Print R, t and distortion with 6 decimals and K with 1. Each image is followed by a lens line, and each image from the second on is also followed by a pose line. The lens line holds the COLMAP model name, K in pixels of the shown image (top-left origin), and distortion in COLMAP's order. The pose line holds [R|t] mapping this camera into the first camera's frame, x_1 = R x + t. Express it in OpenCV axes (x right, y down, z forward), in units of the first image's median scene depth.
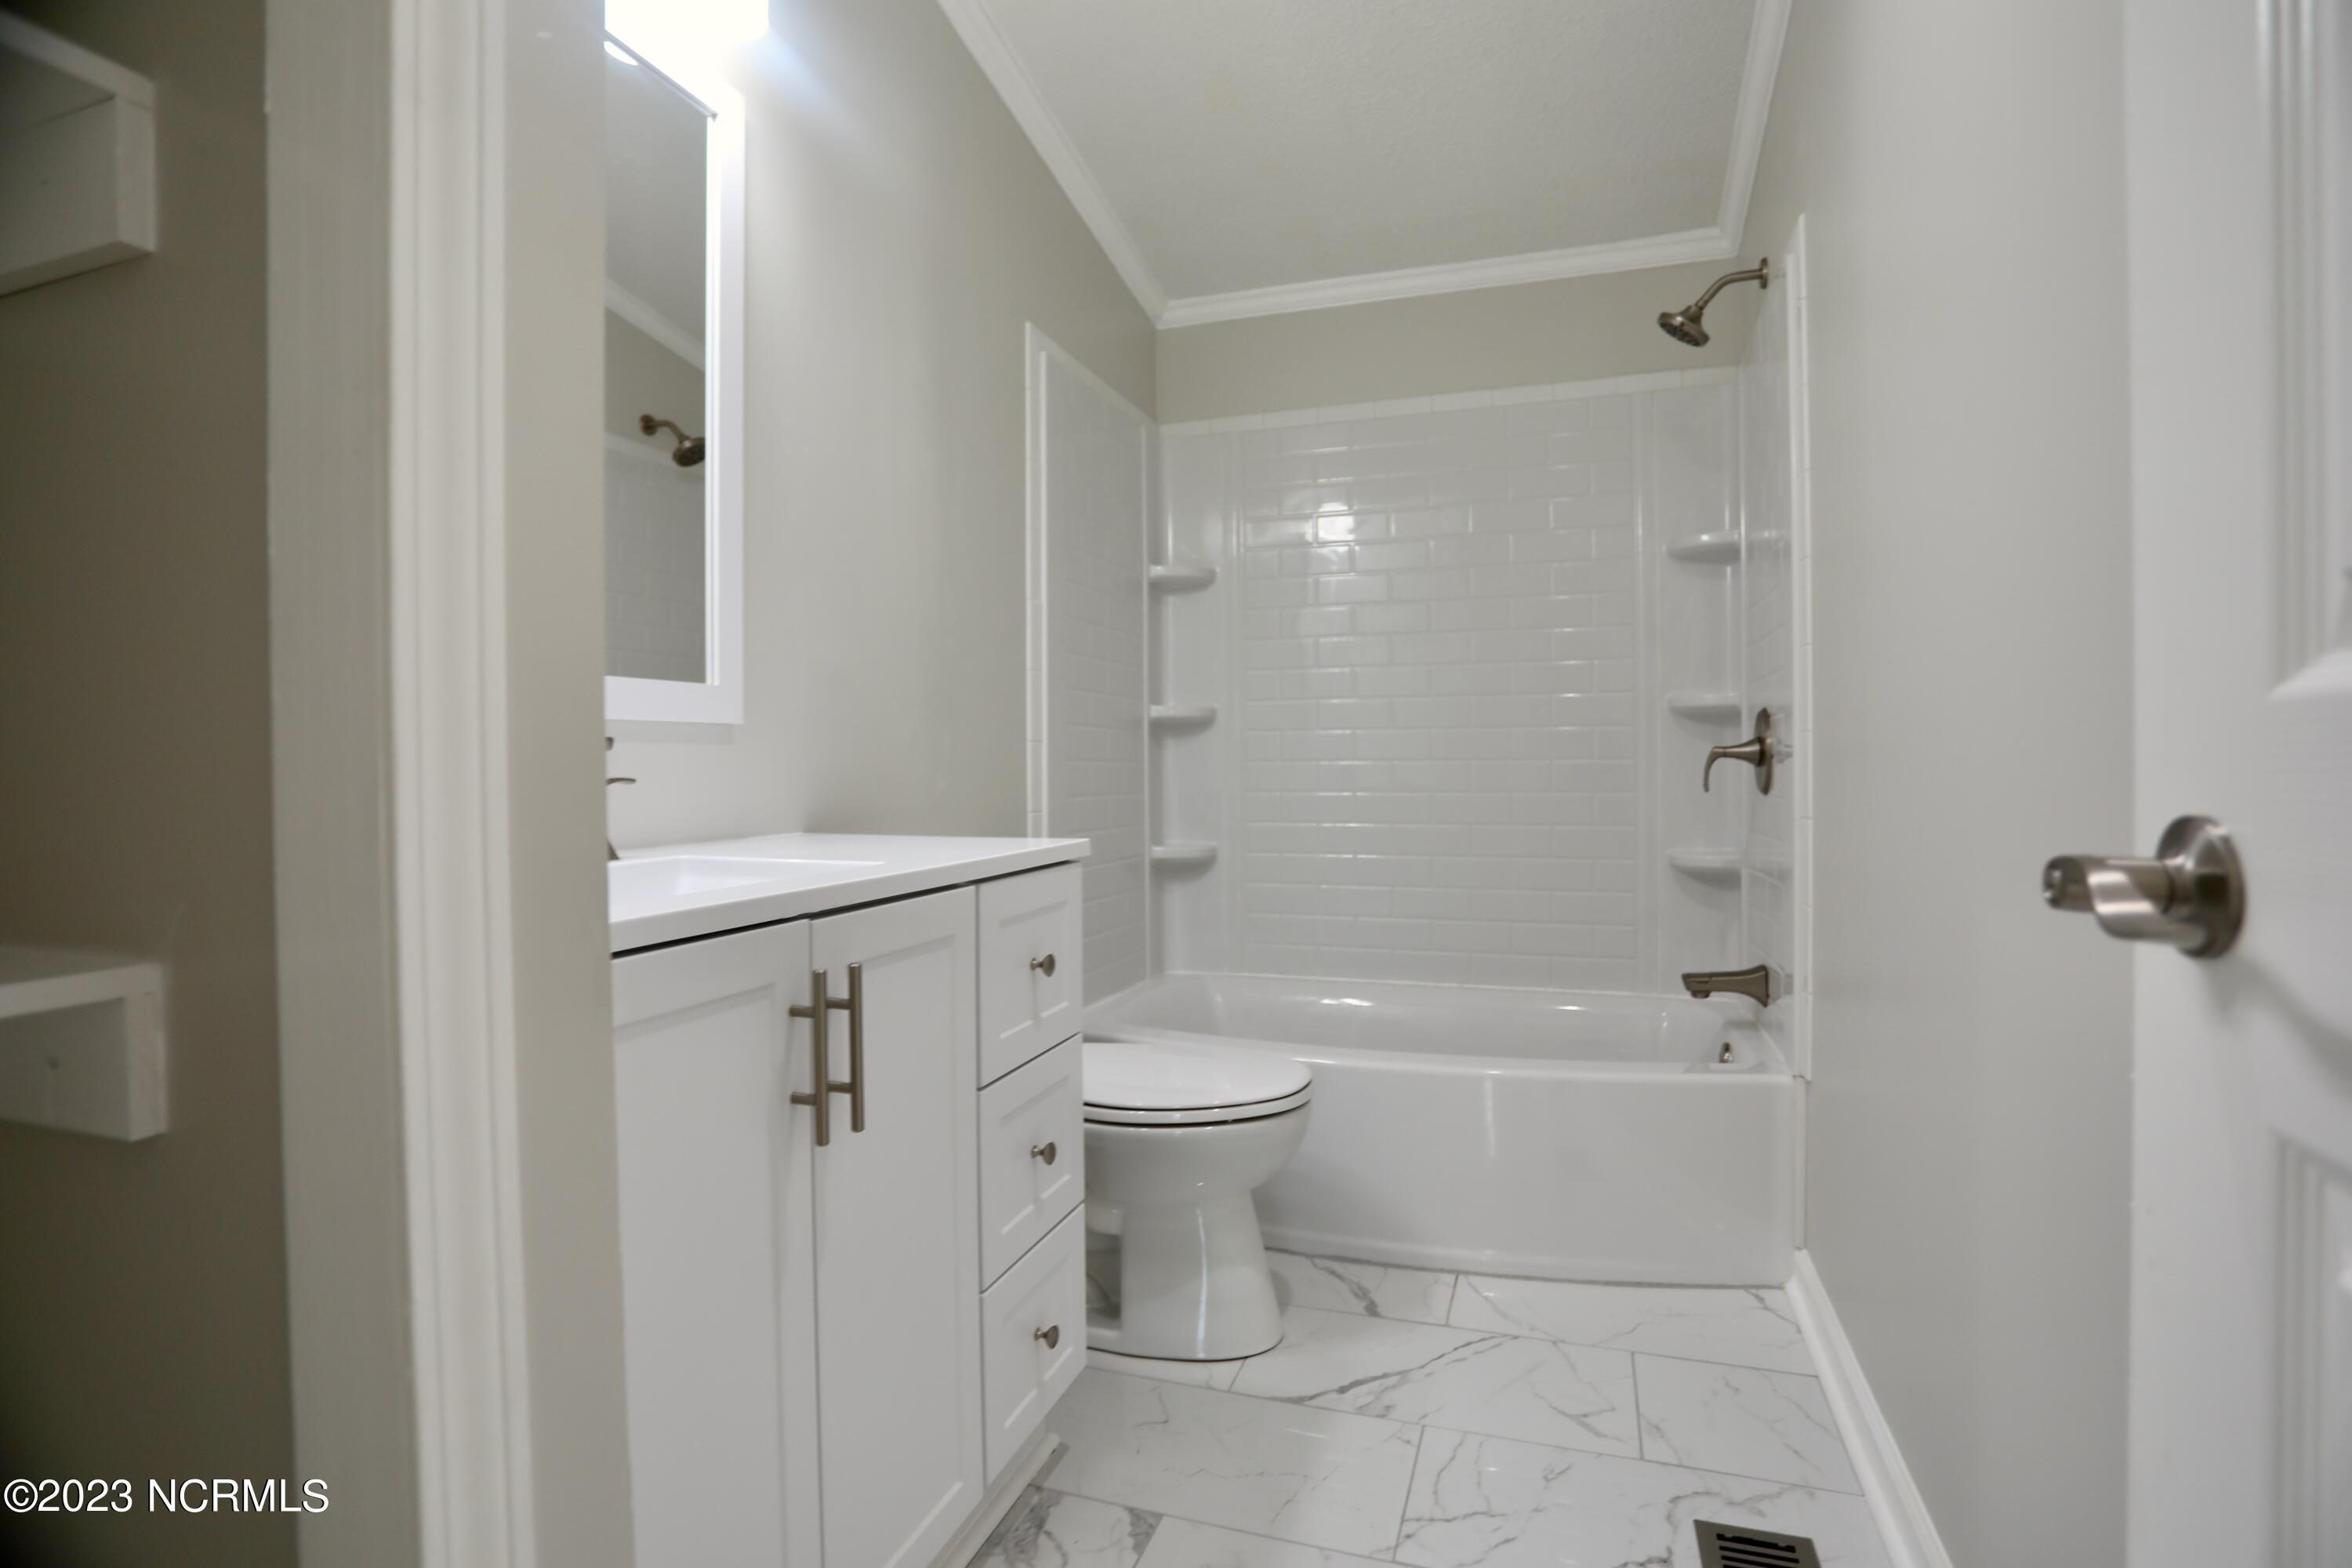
lens RADIAL K [[1142.0, 0, 1174.9], [0, 1142.0, 782.7], [0, 0, 1]] dist [-0.069716, 0.025474]
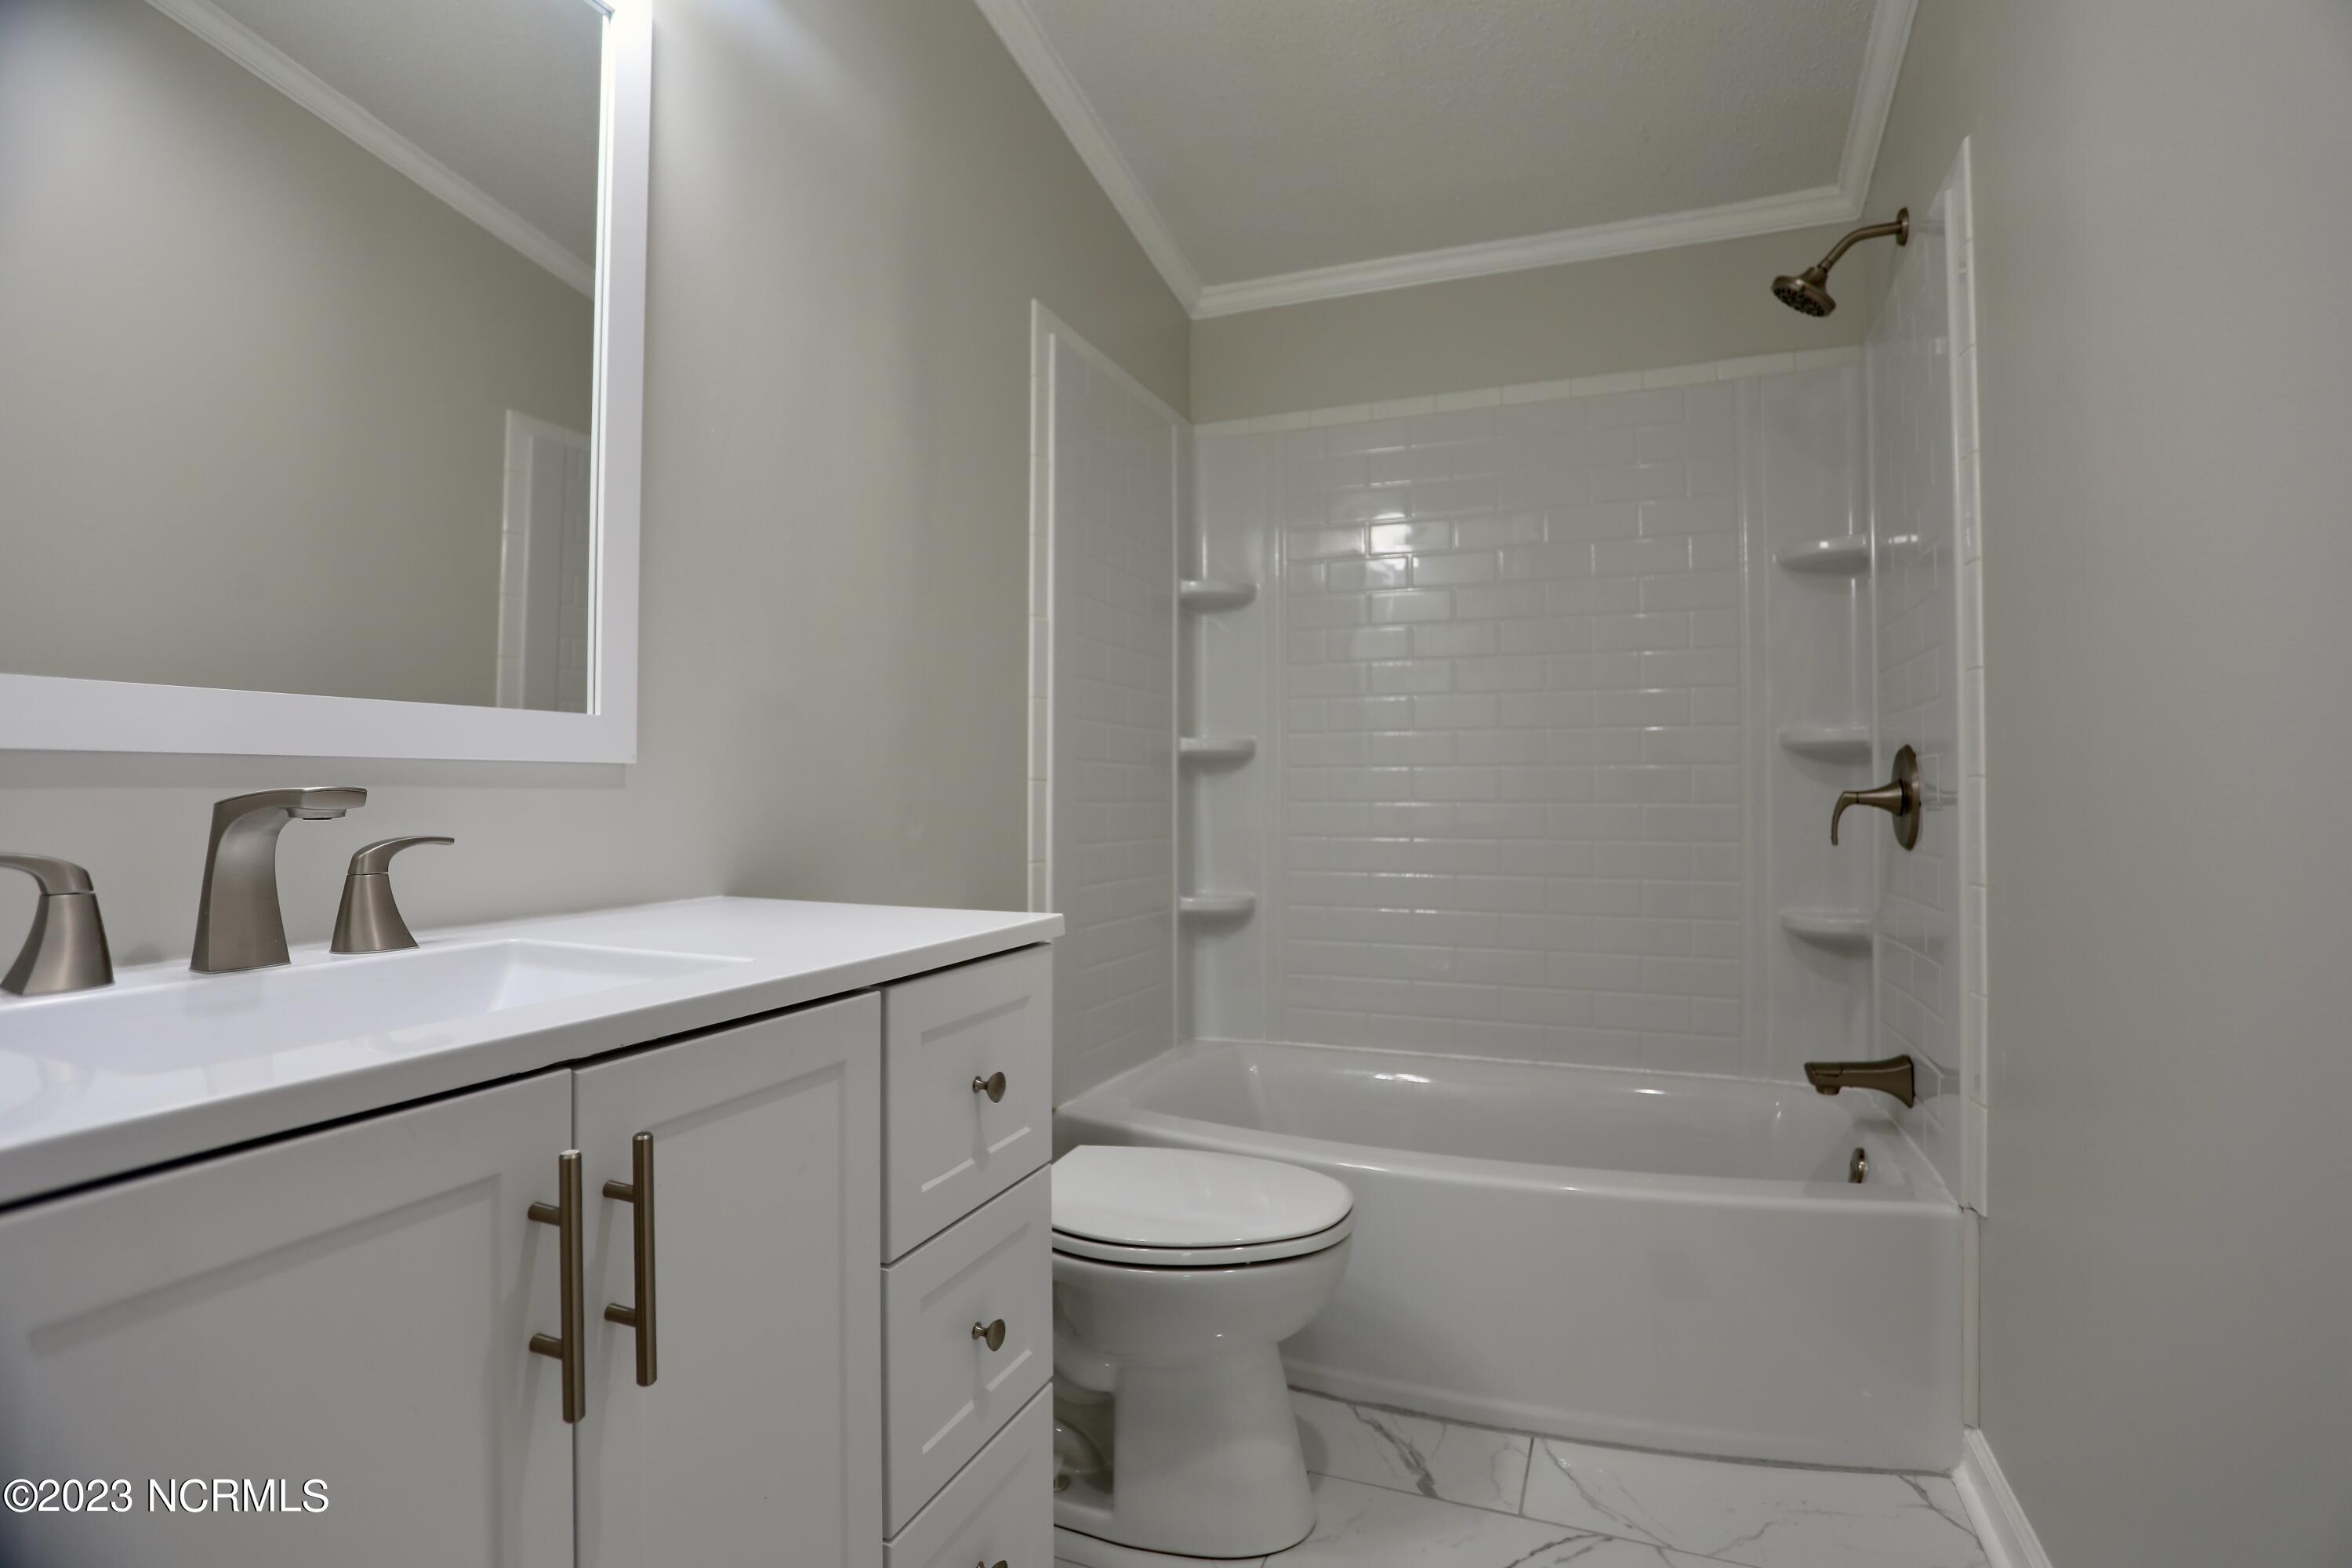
lens RADIAL K [[1142.0, 0, 1174.4], [0, 1142.0, 778.5], [0, 0, 1]] dist [-0.069716, 0.025474]
pose [[0.998562, 0.006573, -0.053196, 0.028351], [-0.008073, 0.999574, -0.028033, -0.014934], [0.052989, 0.028422, 0.998191, 0.151837]]
